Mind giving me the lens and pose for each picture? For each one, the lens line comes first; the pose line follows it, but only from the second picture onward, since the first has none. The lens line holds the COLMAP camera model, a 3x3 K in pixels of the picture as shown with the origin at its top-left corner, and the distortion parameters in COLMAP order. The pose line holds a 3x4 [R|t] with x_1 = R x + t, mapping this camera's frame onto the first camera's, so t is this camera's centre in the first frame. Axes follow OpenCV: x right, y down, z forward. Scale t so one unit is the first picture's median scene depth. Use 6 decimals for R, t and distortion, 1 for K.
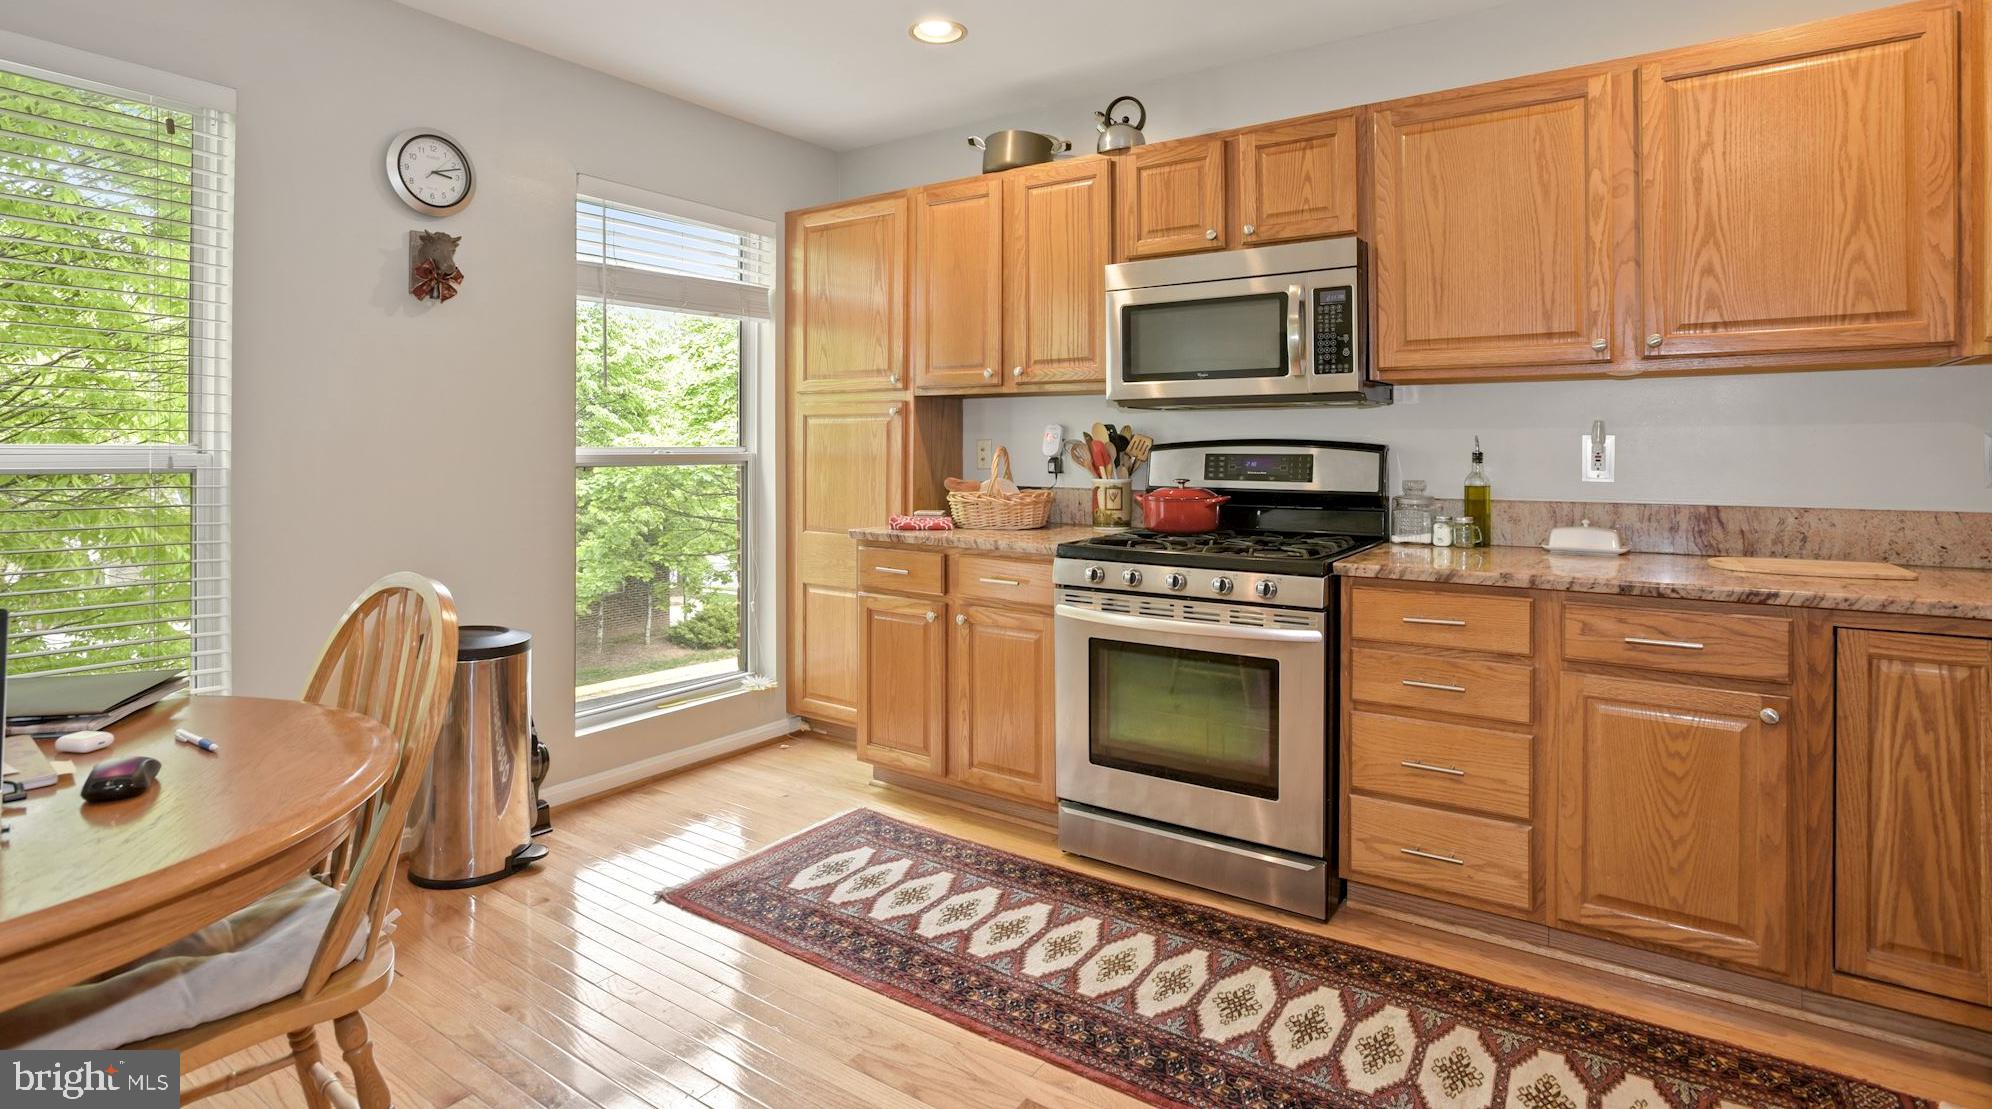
lens RADIAL K [[1001.7, 0, 997.3], [0, 1001.7, 442.5], [0, 0, 1]] dist [-0.001988, -0.000245]
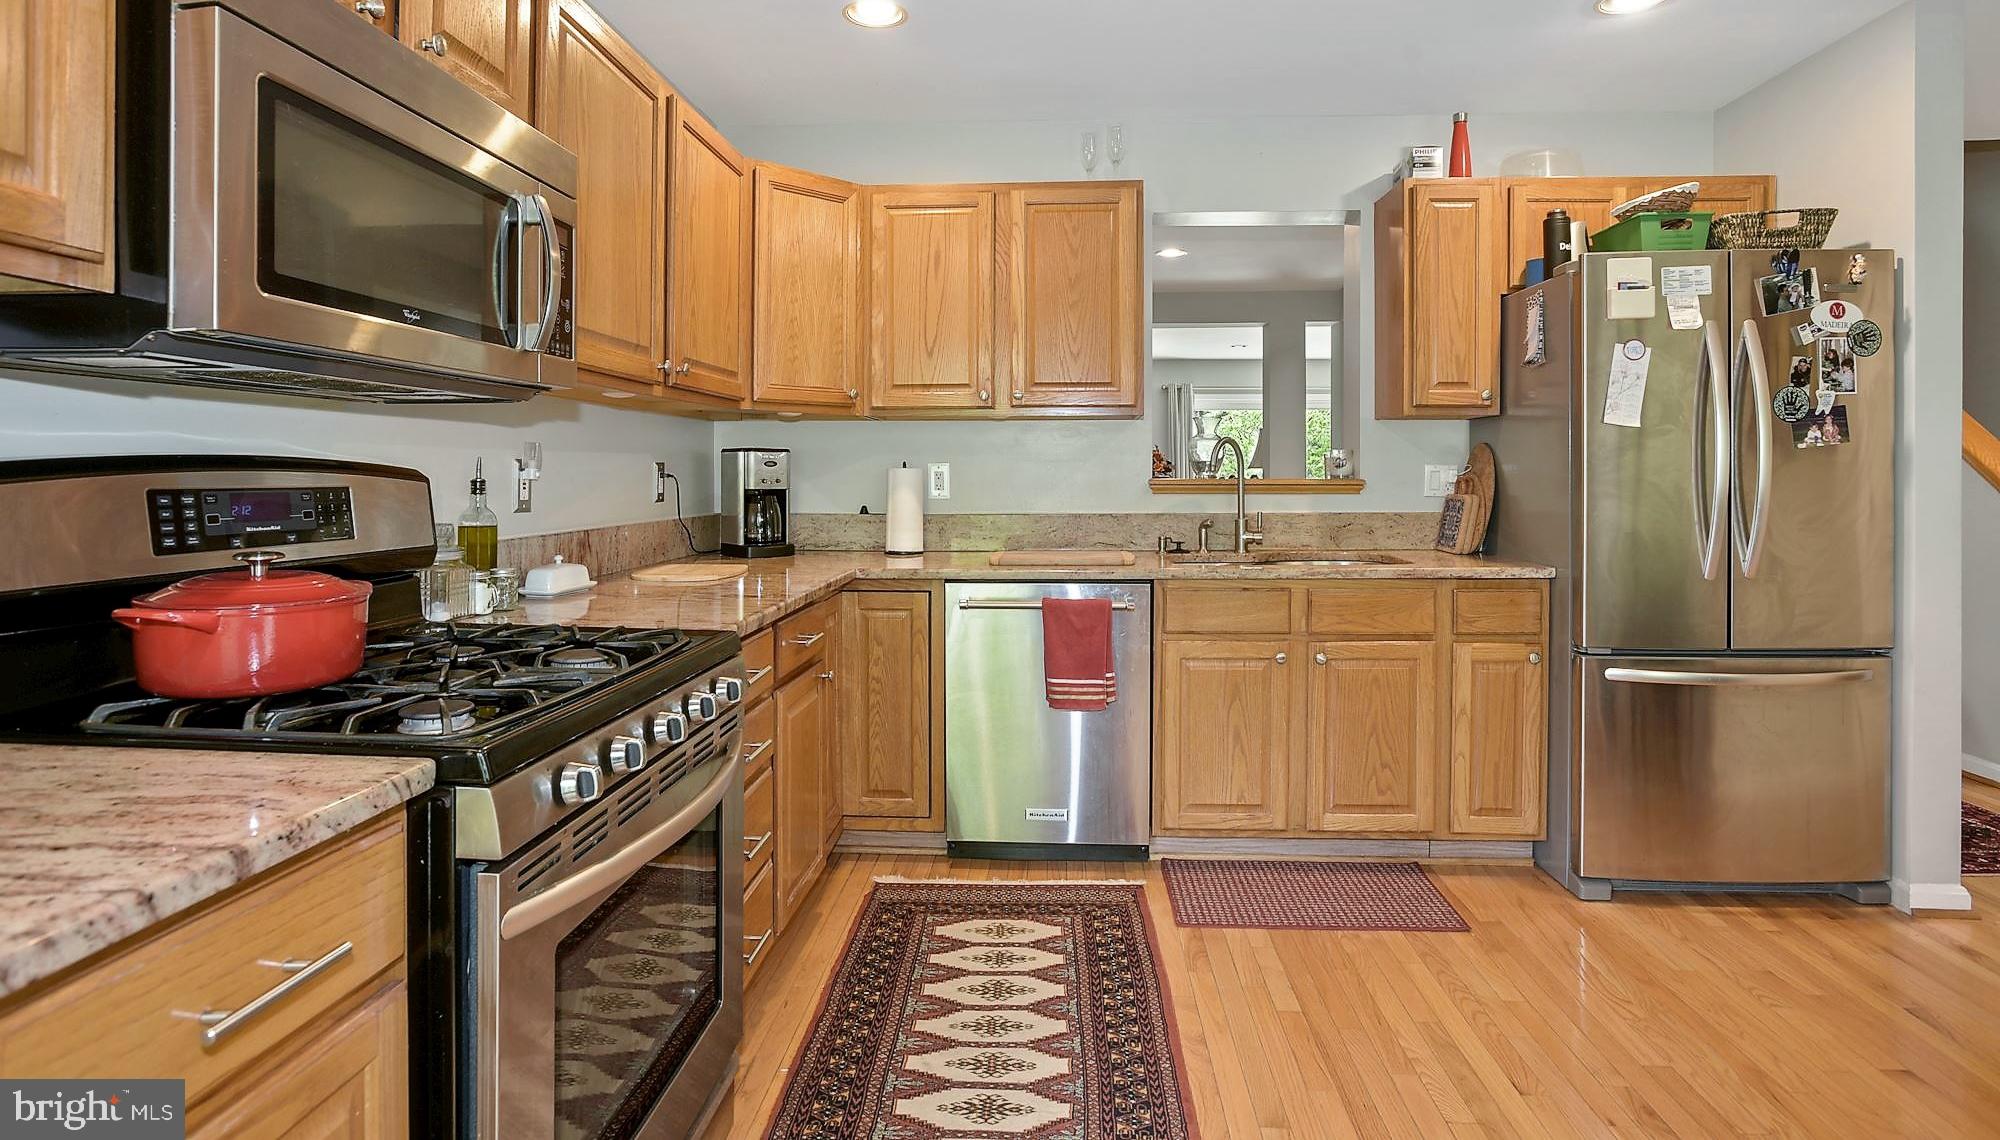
lens RADIAL K [[1003.8, 0, 1010.8], [0, 1003.8, 478.9], [0, 0, 1]] dist [-0.052651, 0.030432]
pose [[-0.512173, -0.004962, 0.858868, -0.357705], [-0.001878, 0.999987, 0.004658, 0.005233], [-0.858880, 0.000772, -0.512176, 1.098857]]
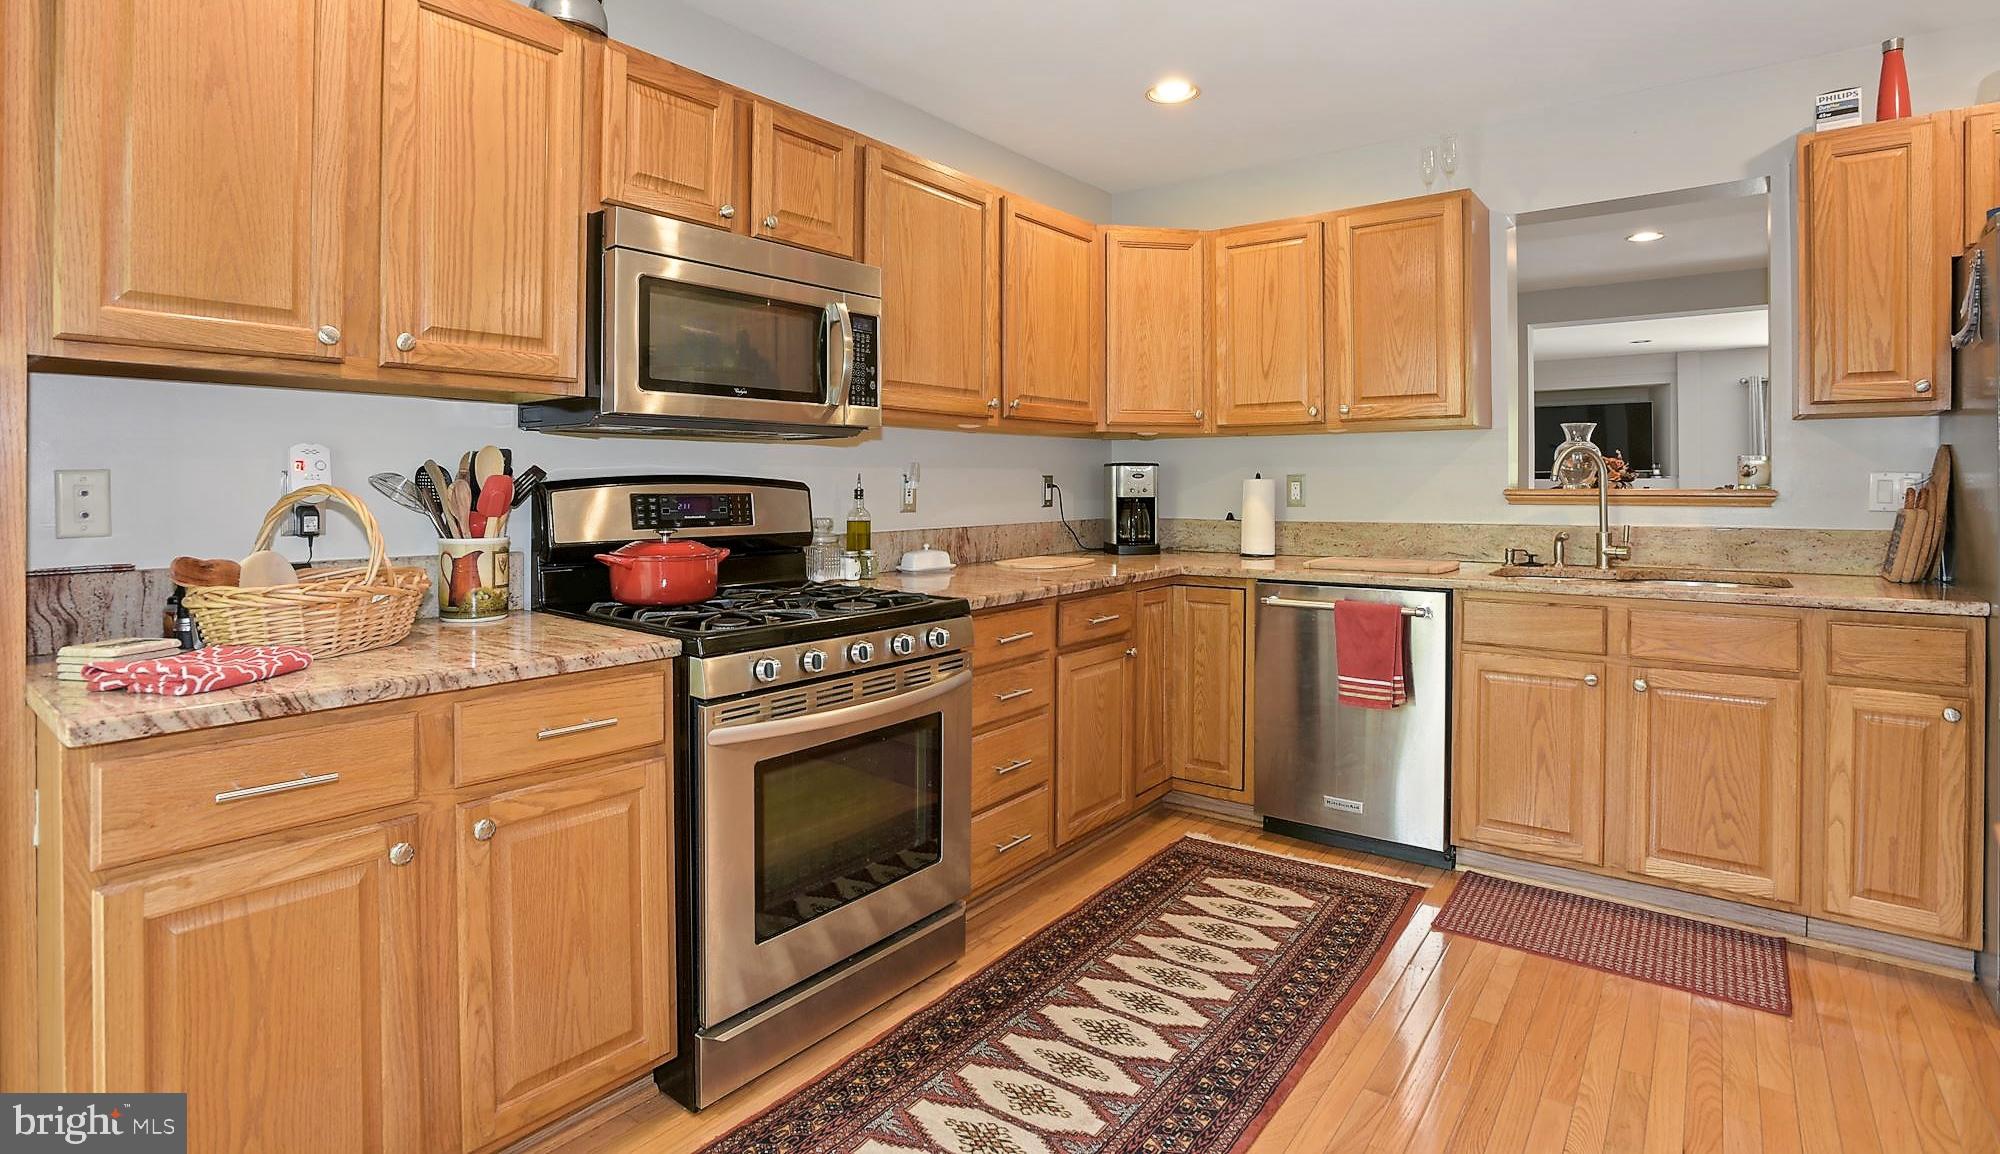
lens RADIAL K [[975.5, 0, 996.1], [0, 975.5, 484.5], [0, 0, 1]] dist [-0.061493, 0.025877]
pose [[0.059549, -0.001505, 0.998224, -0.584056], [-0.000134, 0.999999, 0.001516, 0.003382], [-0.998225, -0.000224, 0.059549, 0.840257]]
